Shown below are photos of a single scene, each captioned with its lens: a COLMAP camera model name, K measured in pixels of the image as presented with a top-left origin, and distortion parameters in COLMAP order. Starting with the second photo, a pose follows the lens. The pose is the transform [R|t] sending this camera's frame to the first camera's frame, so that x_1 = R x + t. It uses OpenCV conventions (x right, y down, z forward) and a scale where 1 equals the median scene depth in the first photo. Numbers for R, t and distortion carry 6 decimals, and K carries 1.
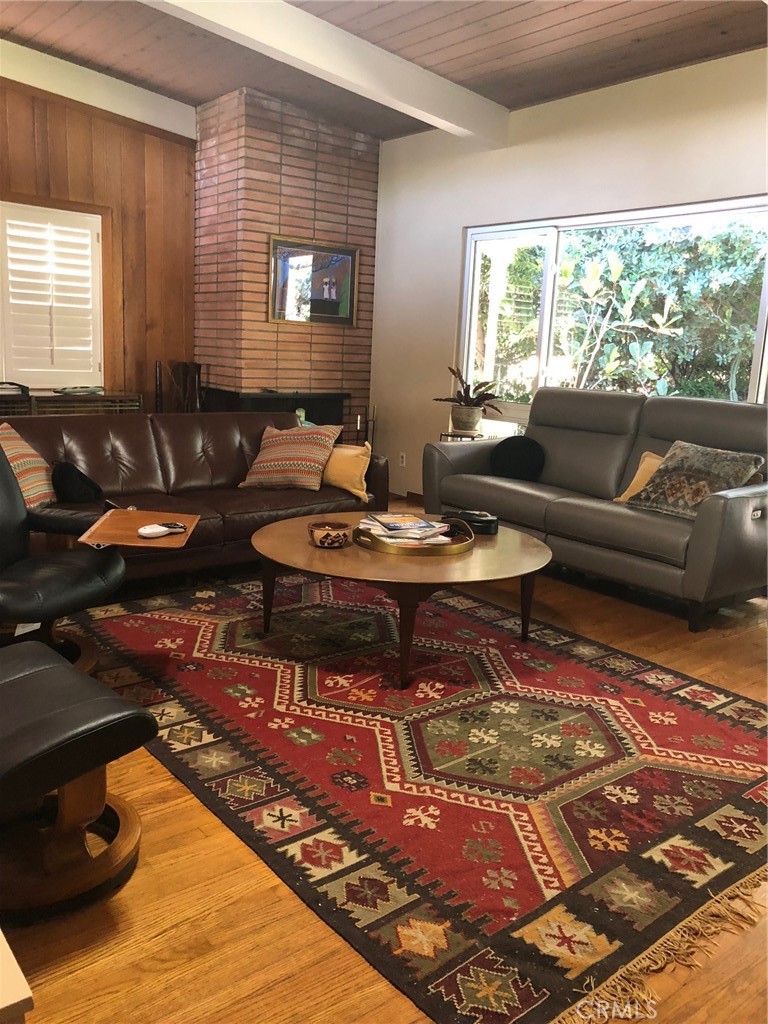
lens RADIAL K [[836.4, 0, 382.8], [0, 836.4, 516.1], [0, 0, 1]] dist [0.057779, -0.081113]
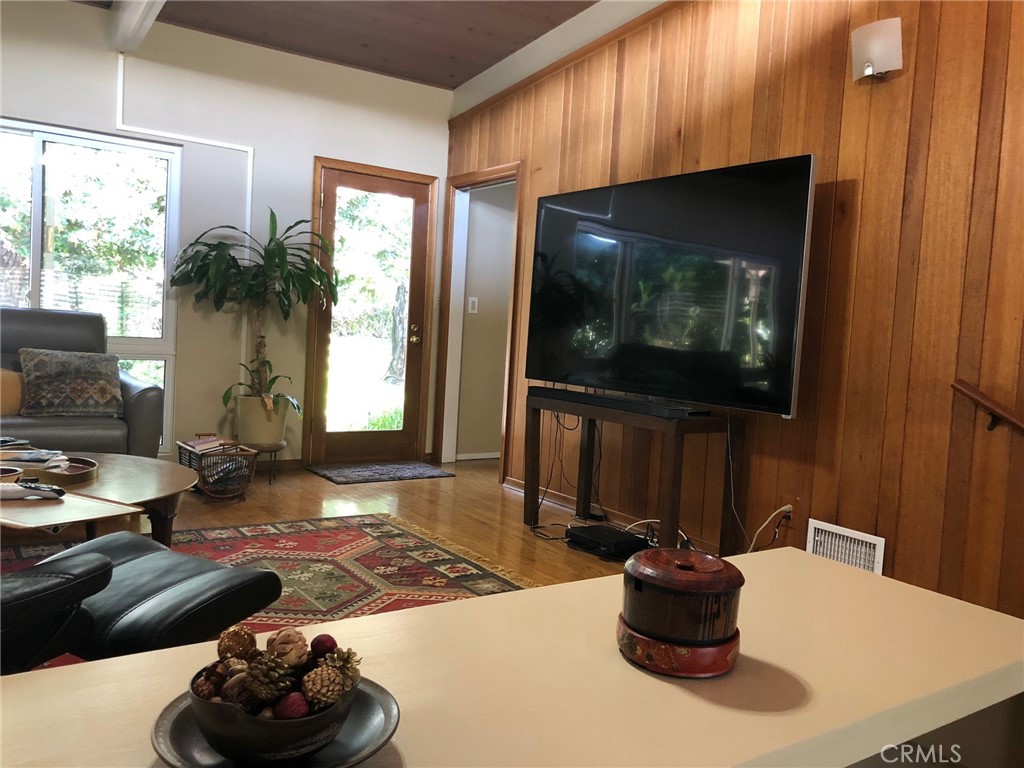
lens RADIAL K [[836.4, 0, 508.9], [0, 836.4, 378.6], [0, 0, 1]] dist [0.057779, -0.081113]
pose [[0.069581, -0.096647, 0.992884, -0.701262], [0.139189, 0.986501, 0.086271, -0.065974], [-0.987818, 0.132196, 0.082094, 0.365570]]
